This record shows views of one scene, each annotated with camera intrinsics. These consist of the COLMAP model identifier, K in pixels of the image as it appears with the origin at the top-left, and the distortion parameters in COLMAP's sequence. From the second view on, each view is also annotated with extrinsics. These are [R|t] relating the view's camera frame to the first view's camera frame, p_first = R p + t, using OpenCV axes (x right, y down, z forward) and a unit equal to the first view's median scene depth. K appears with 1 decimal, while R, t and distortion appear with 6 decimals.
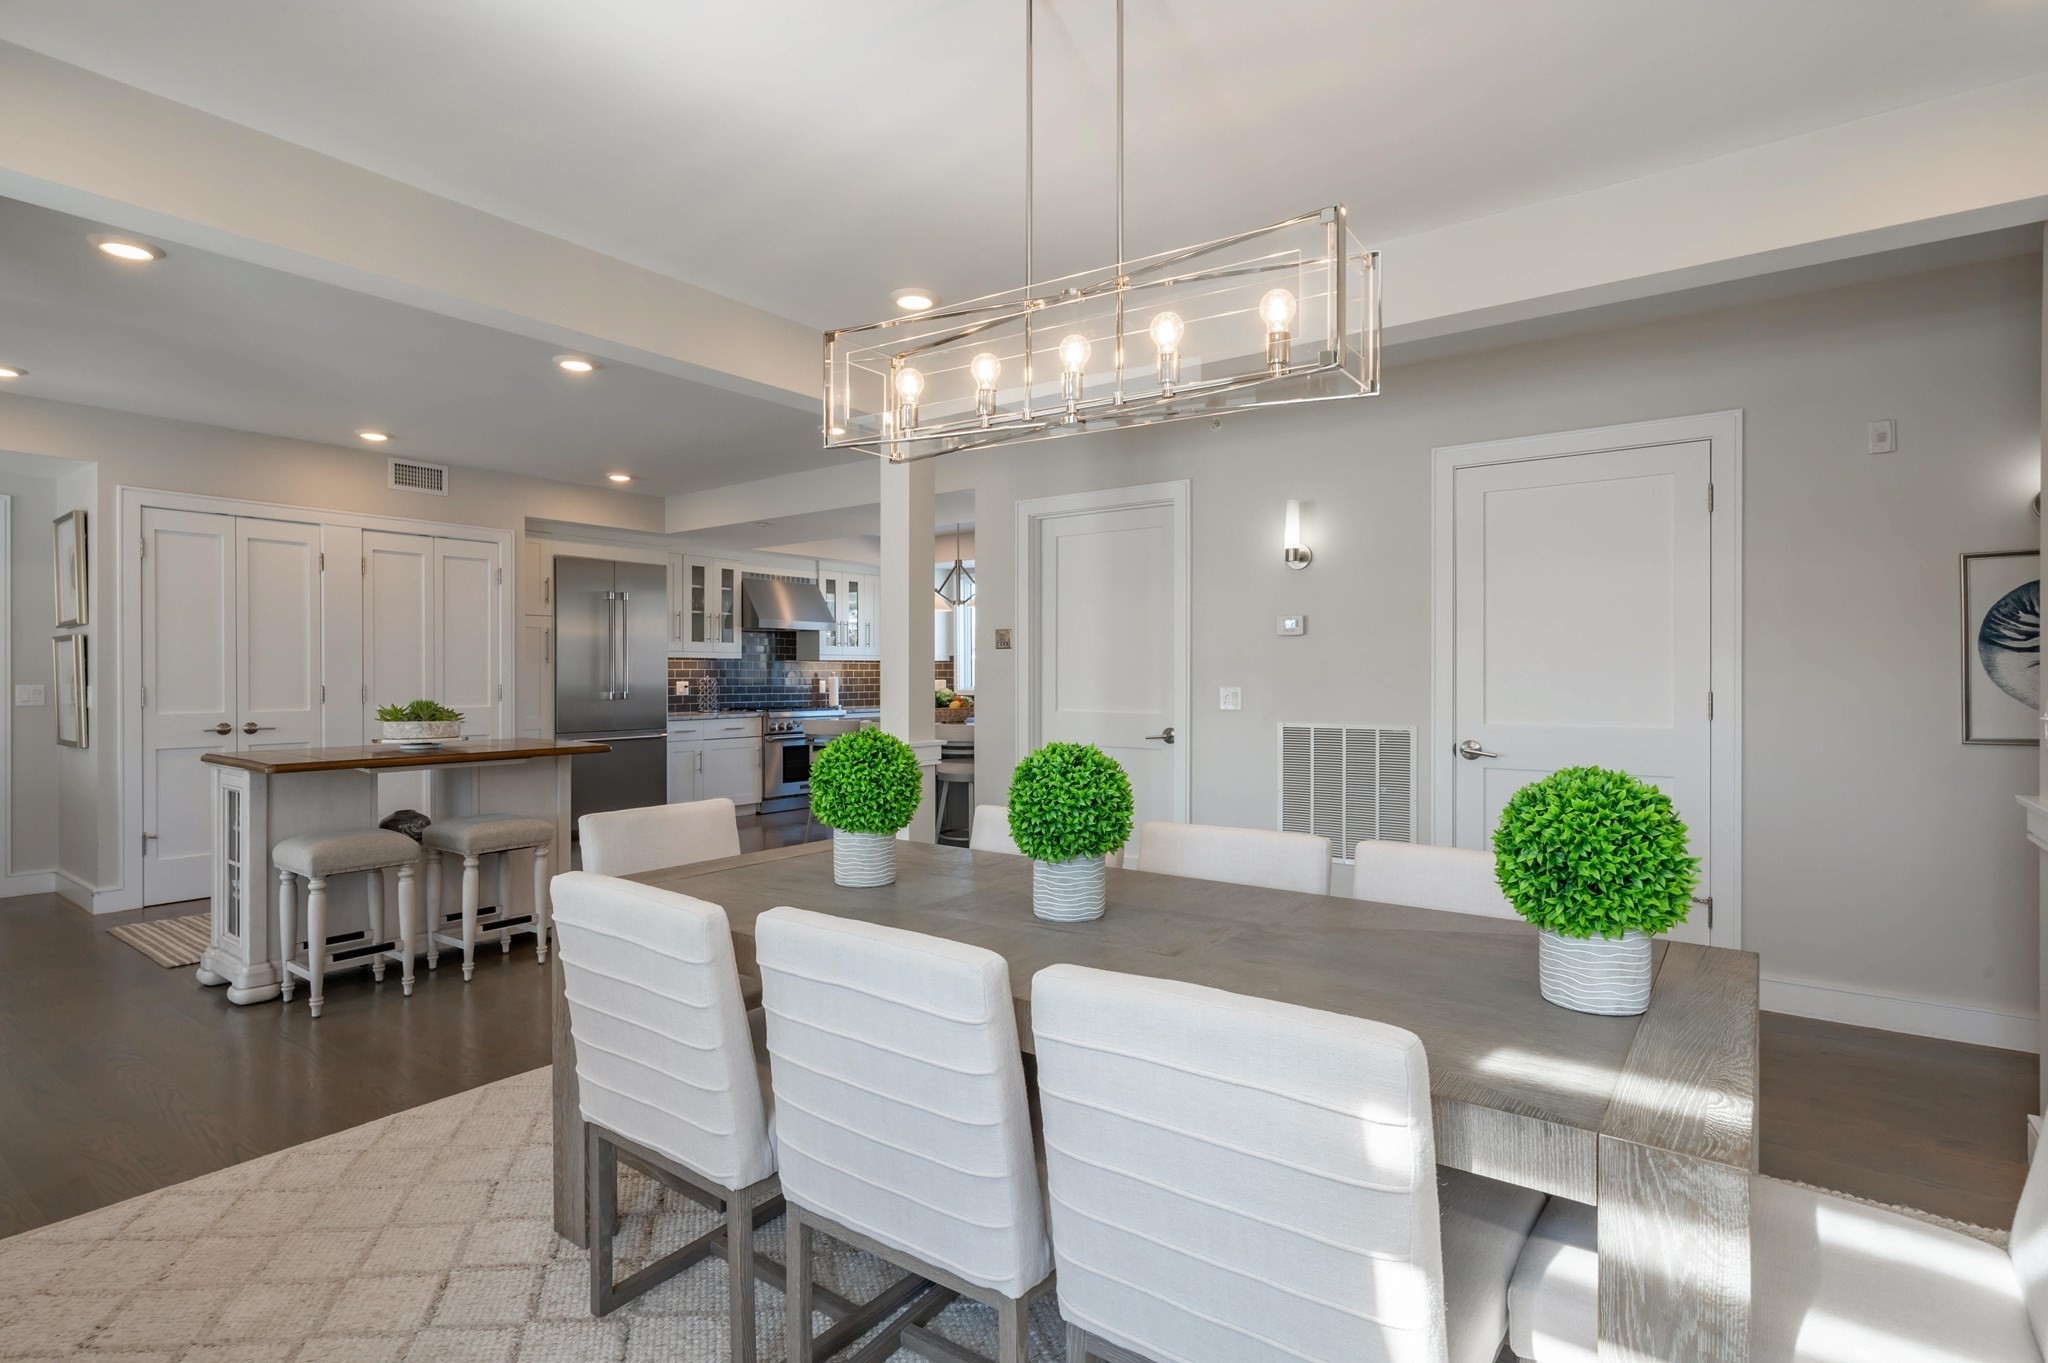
lens RADIAL K [[1017.1, 0, 1027.9], [0, 1017.1, 677.5], [0, 0, 1]] dist [-0.006081, 0.004883]
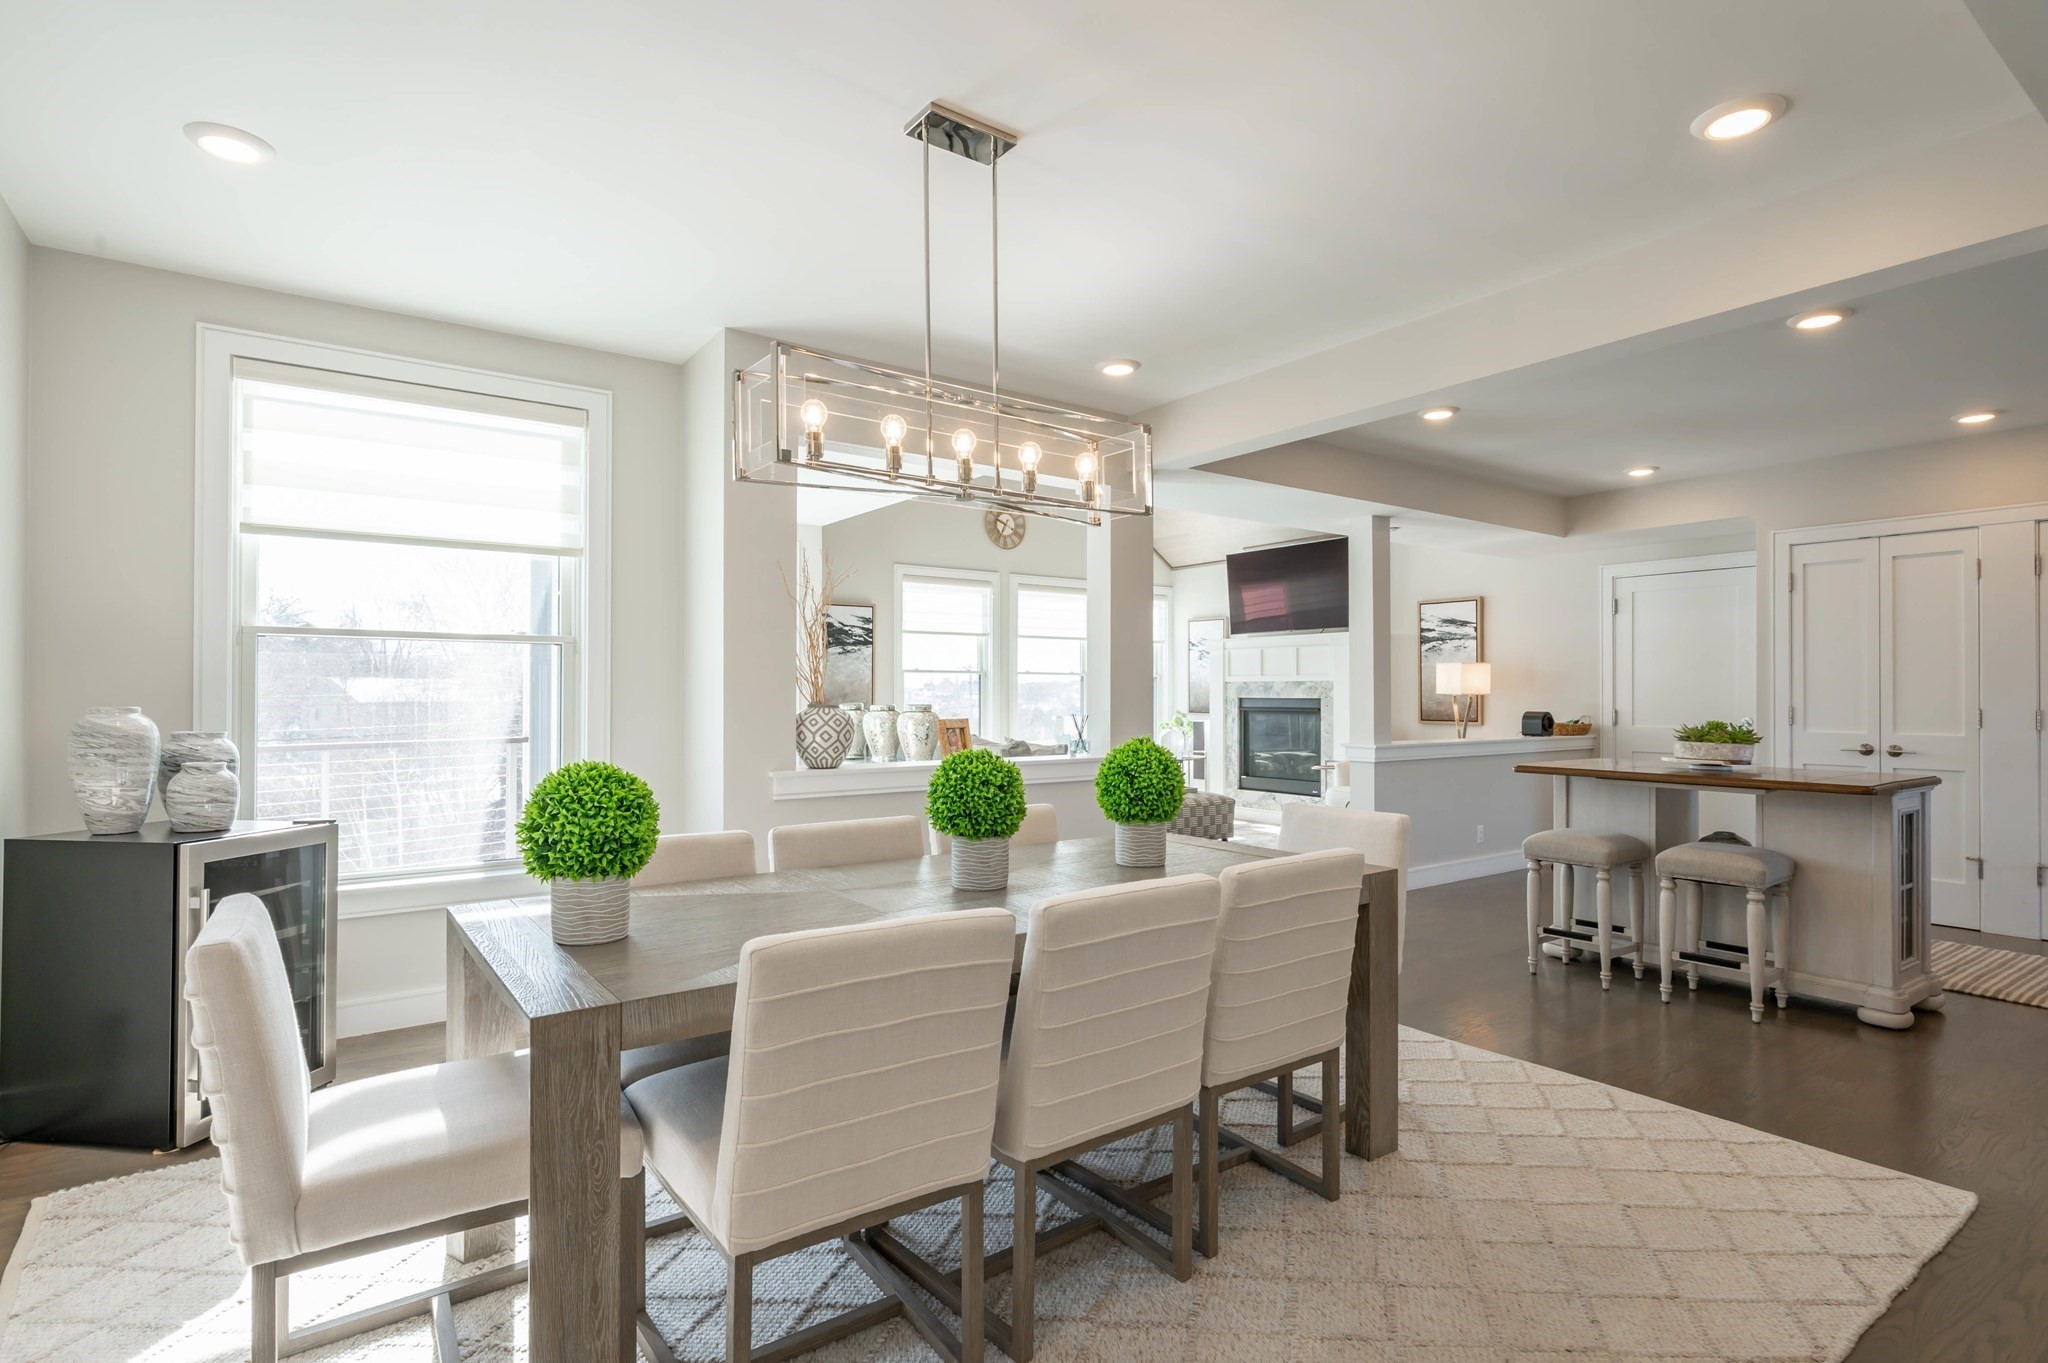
lens RADIAL K [[1017.1, 0, 1014.6], [0, 1017.1, 690.5], [0, 0, 1]] dist [-0.006081, 0.004883]
pose [[-0.322053, -0.005389, -0.946706, 0.262592], [-0.002670, 0.999985, -0.004783, -0.000611], [0.946718, 0.000988, -0.322063, 0.311397]]
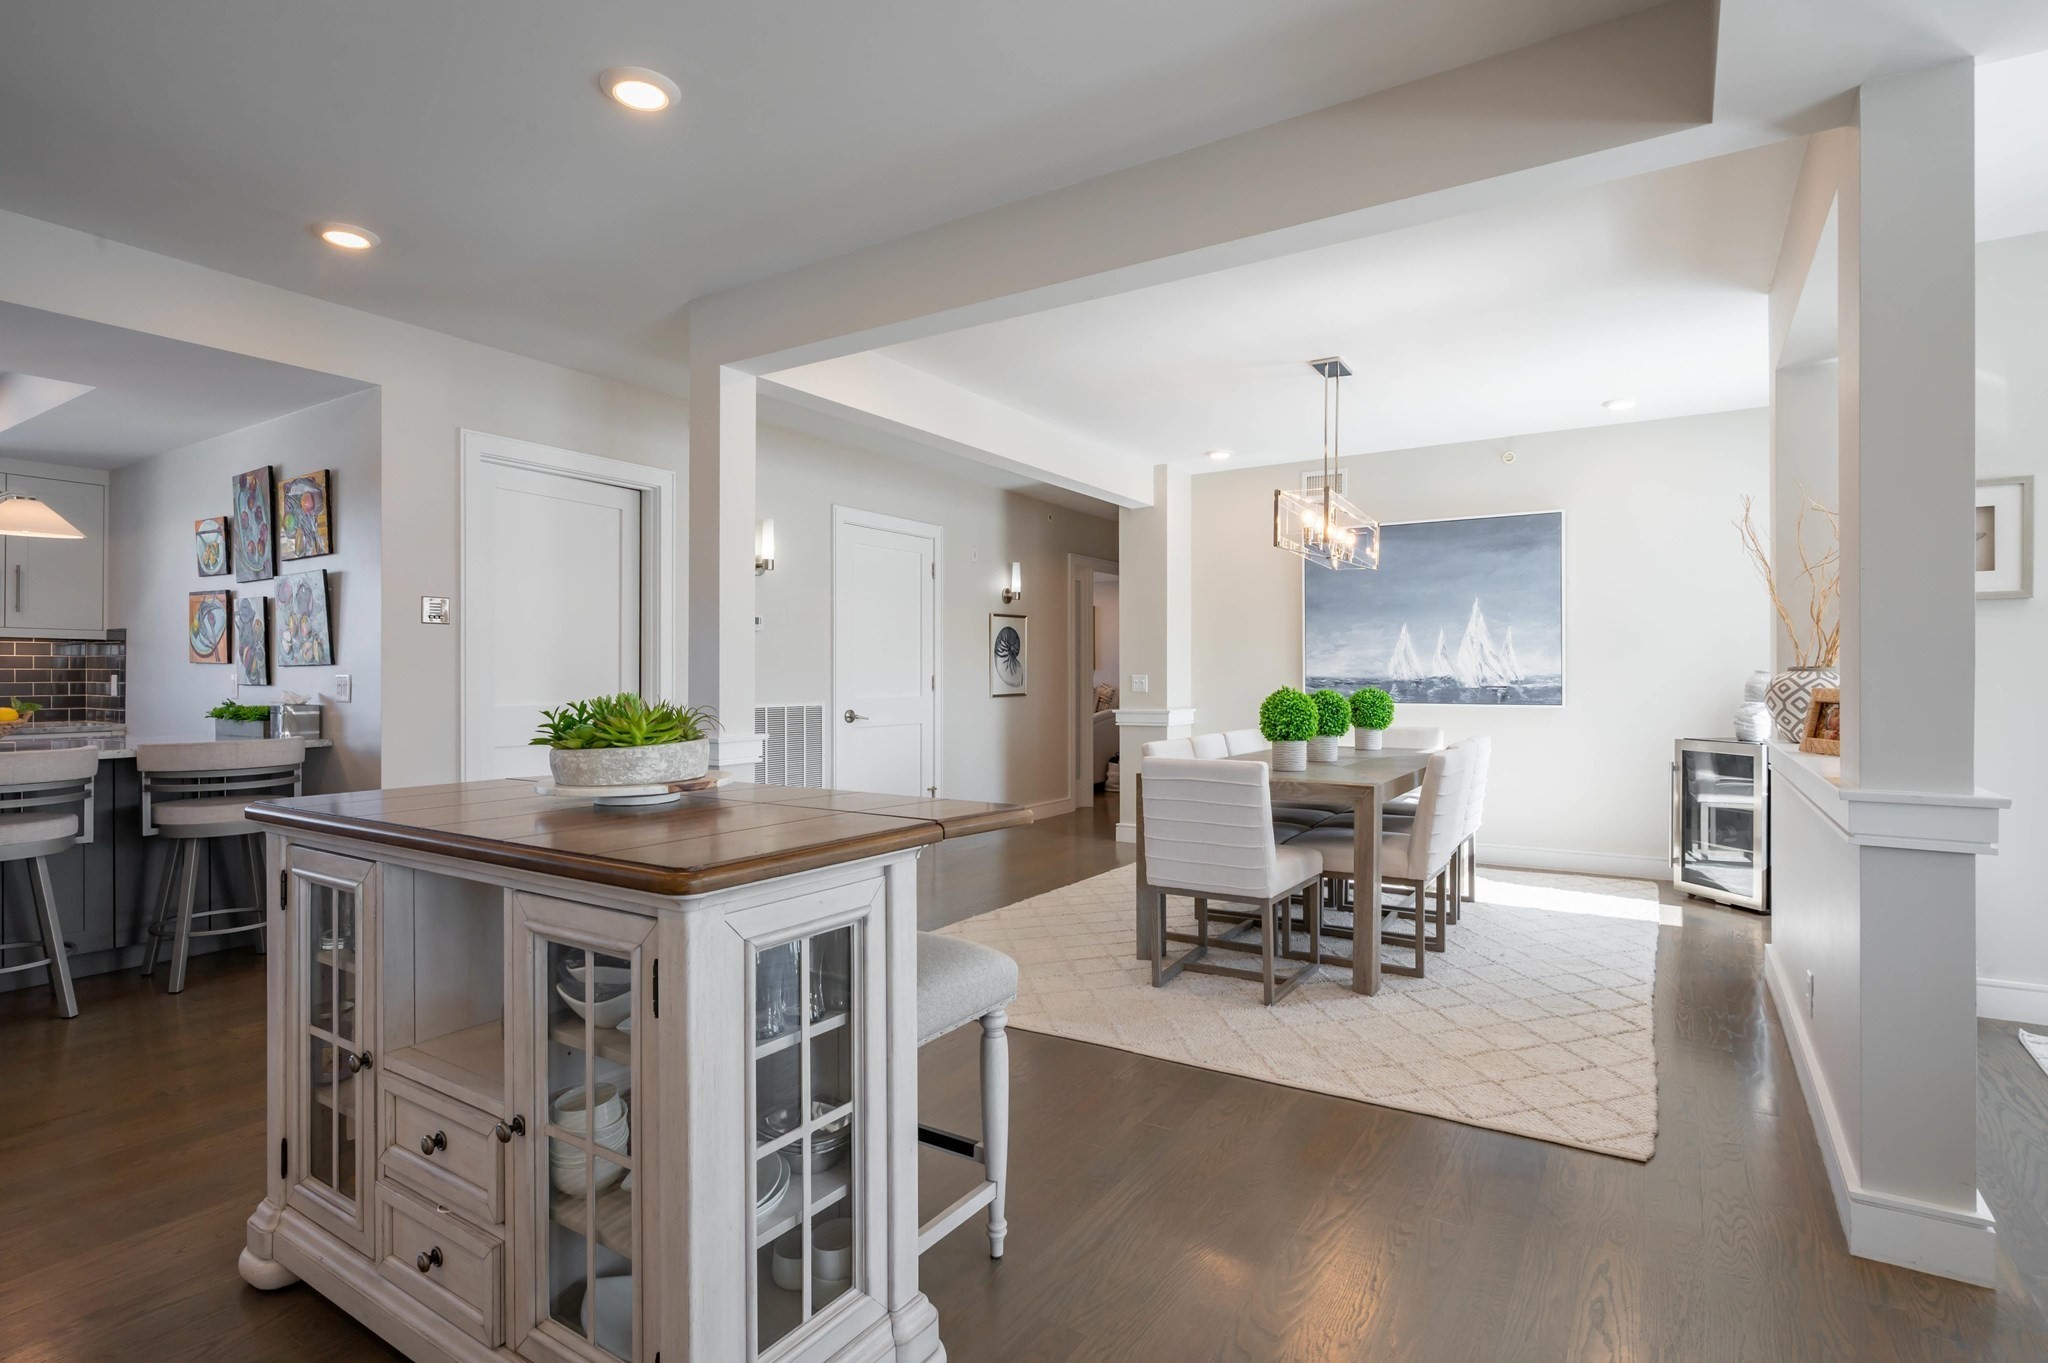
lens RADIAL K [[1017.1, 0, 992.3], [0, 1017.1, 683.2], [0, 0, 1]] dist [-0.006081, 0.004883]
pose [[-0.075383, -0.006909, 0.997131, -0.513956], [0.002933, 0.999970, 0.007150, 0.006679], [-0.997150, 0.003464, -0.075361, 0.433226]]
